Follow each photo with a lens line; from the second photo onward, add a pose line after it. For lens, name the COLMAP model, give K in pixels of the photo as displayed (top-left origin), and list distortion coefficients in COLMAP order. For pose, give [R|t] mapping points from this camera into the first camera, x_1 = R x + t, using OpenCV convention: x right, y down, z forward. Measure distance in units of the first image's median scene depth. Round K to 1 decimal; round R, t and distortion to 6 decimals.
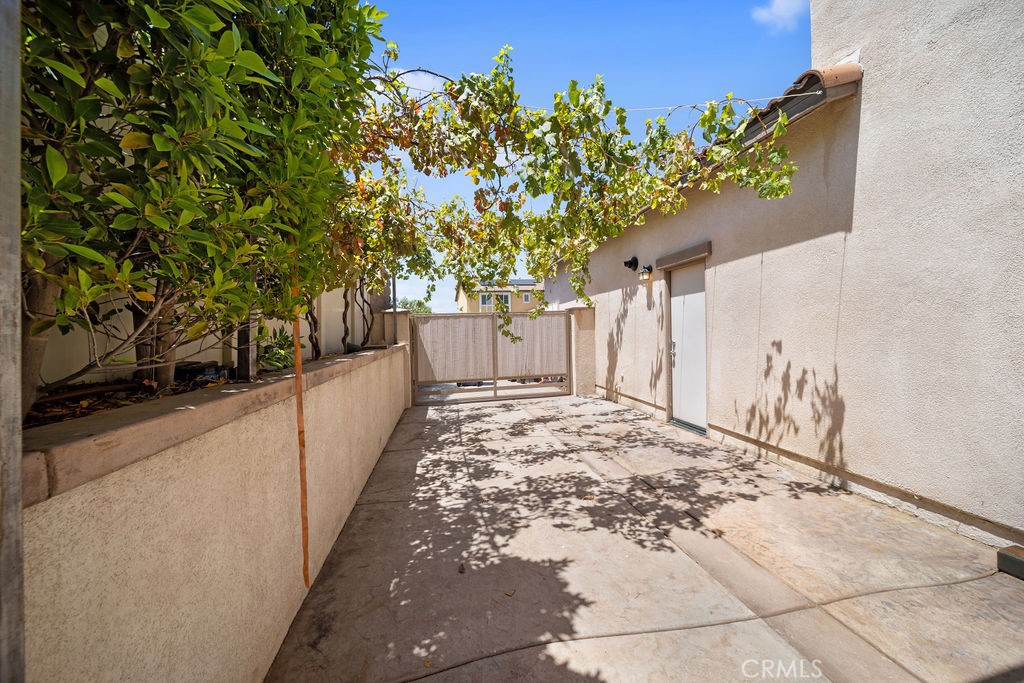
lens RADIAL K [[367.6, 0, 486.4], [0, 367.6, 370.2], [0, 0, 1]] dist [-0.000180, -0.000084]
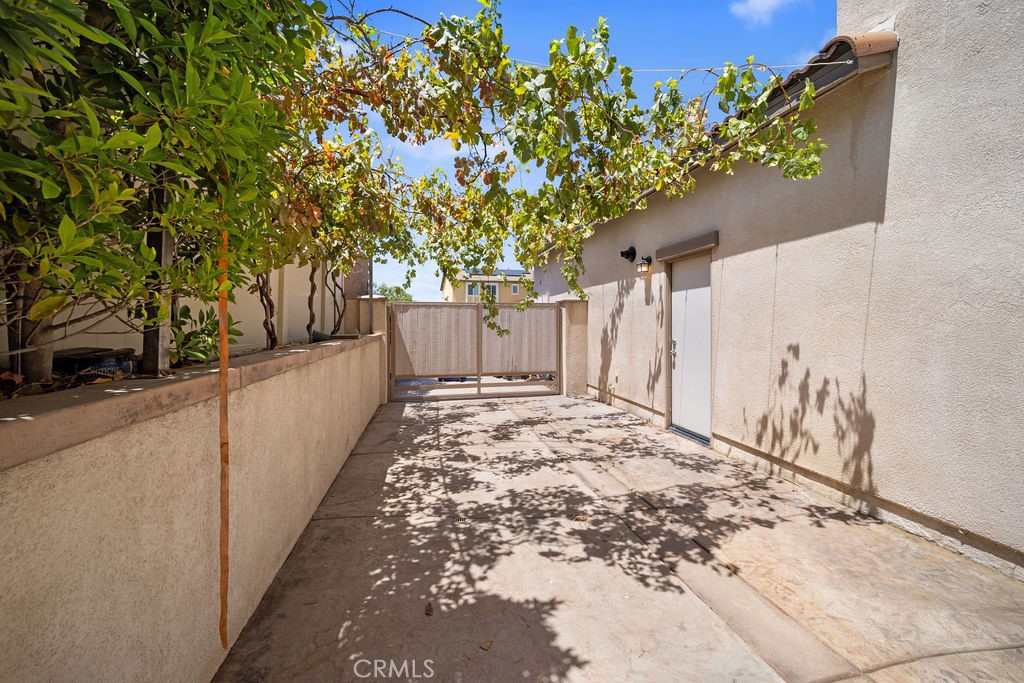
lens RADIAL K [[354.1, 0, 511.1], [0, 354.1, 332.9], [0, 0, 1]] dist [-0.000607, -0.000057]
pose [[0.995095, 0.029578, 0.094395, 0.027646], [-0.021957, 0.996490, -0.080781, -0.017925], [-0.096453, 0.078313, 0.992252, 0.179400]]
